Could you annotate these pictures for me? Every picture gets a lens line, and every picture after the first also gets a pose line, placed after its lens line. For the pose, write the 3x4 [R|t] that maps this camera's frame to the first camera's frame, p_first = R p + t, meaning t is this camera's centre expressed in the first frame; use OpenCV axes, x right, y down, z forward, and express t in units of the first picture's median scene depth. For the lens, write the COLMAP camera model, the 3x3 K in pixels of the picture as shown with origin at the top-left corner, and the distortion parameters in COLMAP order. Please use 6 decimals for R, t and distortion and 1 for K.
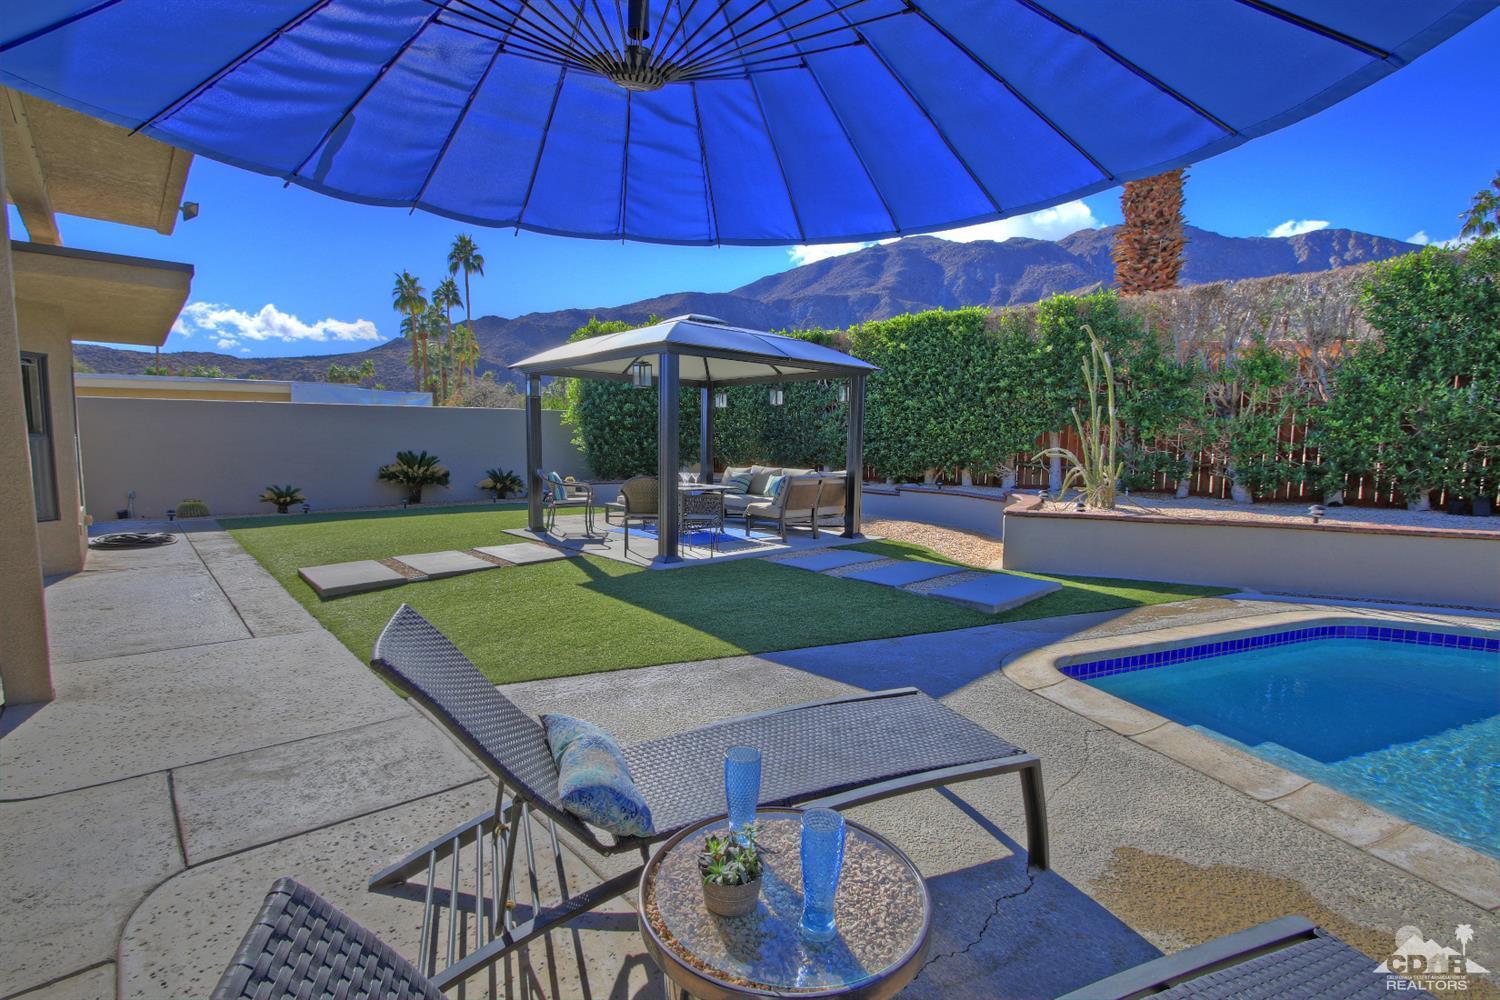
lens RADIAL K [[696.9, 0, 732.9], [0, 696.9, 498.0], [0, 0, 1]] dist [-0.016389, 0.000959]
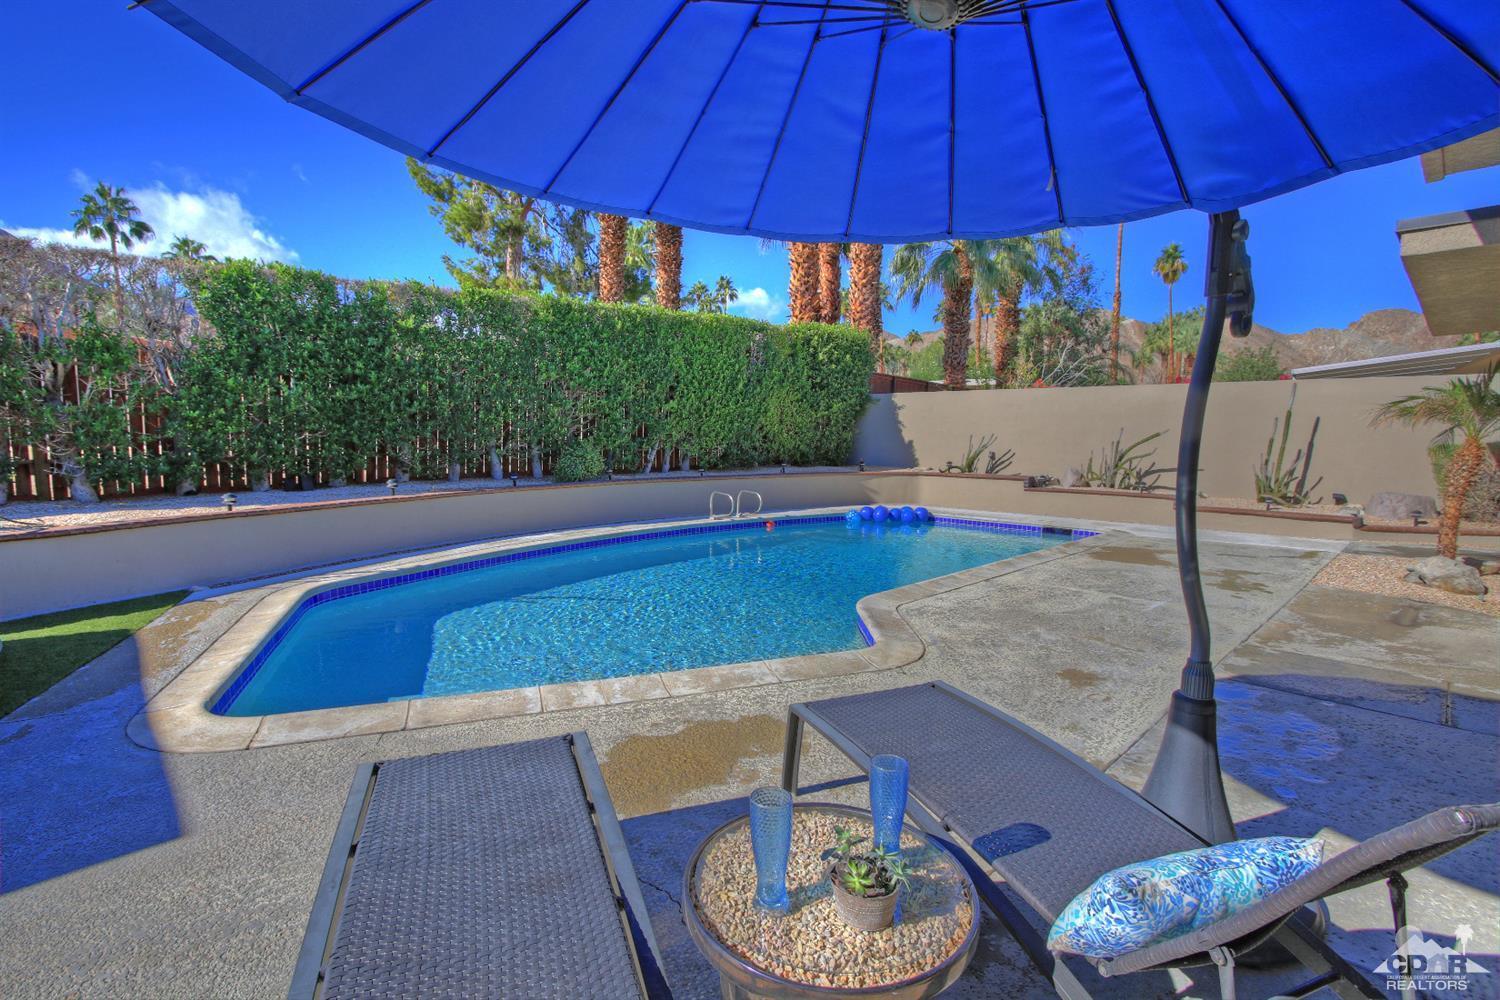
lens RADIAL K [[693.9, 0, 740.4], [0, 693.9, 503.2], [0, 0, 1]] dist [-0.015927, 0.000658]
pose [[-0.019076, -0.106722, 0.994106, -0.137849], [0.084075, 0.990594, 0.107958, -0.015539], [-0.996277, 0.085638, -0.009924, 0.176599]]
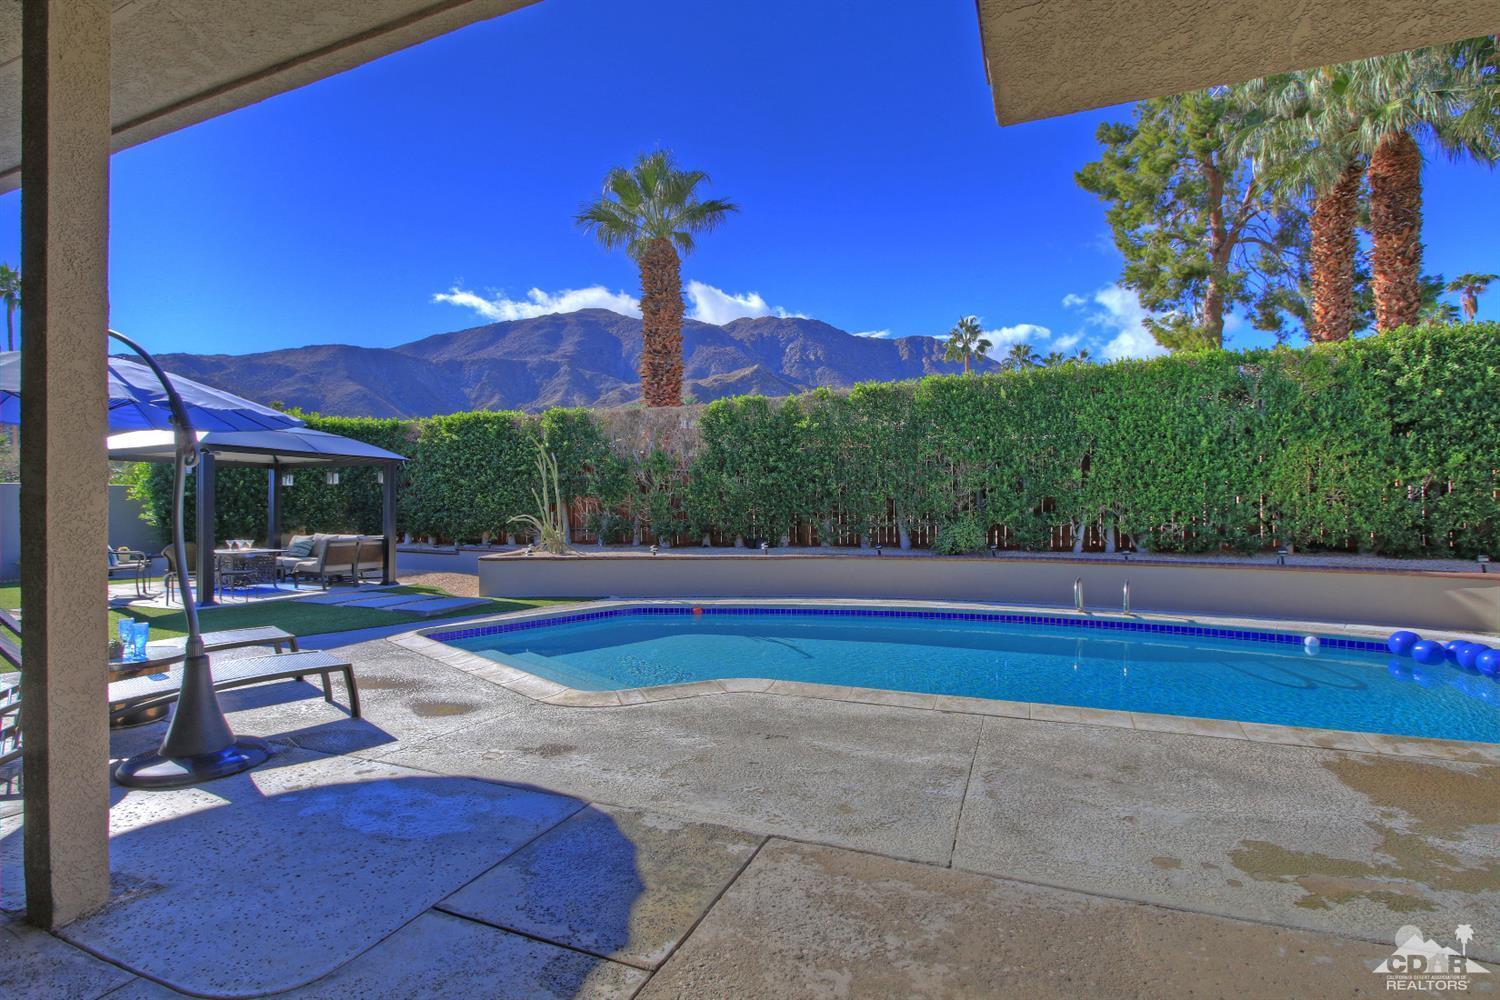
lens RADIAL K [[714.5, 0, 736.4], [0, 714.5, 505.3], [0, 0, 1]] dist [-0.024150, 0.008638]
pose [[0.903466, -0.011661, 0.428502, 0.191938], [0.049033, 0.995880, -0.076280, 0.040946], [-0.425847, 0.089928, 0.900315, -0.505583]]
